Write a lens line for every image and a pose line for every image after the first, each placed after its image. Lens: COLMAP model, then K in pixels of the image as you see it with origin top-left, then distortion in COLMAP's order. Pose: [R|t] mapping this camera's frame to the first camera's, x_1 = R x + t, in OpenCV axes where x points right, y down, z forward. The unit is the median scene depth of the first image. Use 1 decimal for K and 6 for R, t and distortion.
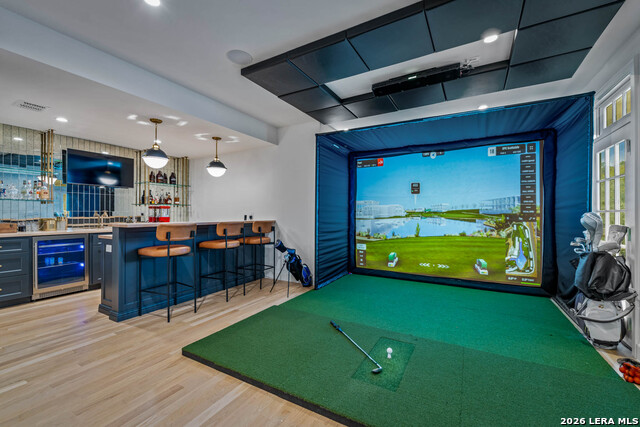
lens RADIAL K [[266.1, 0, 319.5], [0, 266.1, 213.0], [0, 0, 1]] dist [-0.000198, 0.000417]
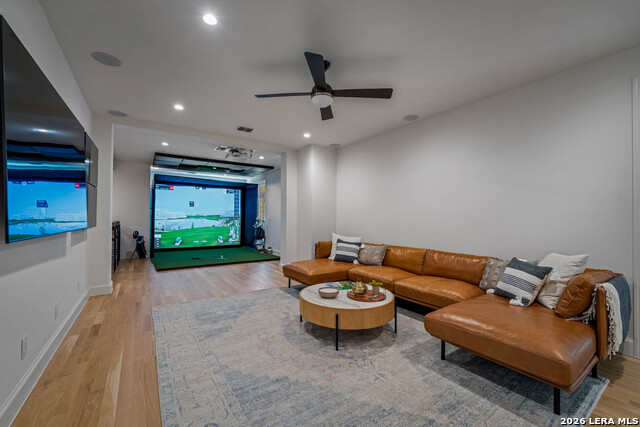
lens RADIAL K [[266.1, 0, 319.9], [0, 266.1, 214.1], [0, 0, 1]] dist [-0.000198, 0.000417]
pose [[0.431696, 0.014042, 0.901910, -0.969876], [-0.008547, 0.999898, -0.011476, -0.002227], [-0.901978, -0.002754, 0.431772, -0.689285]]
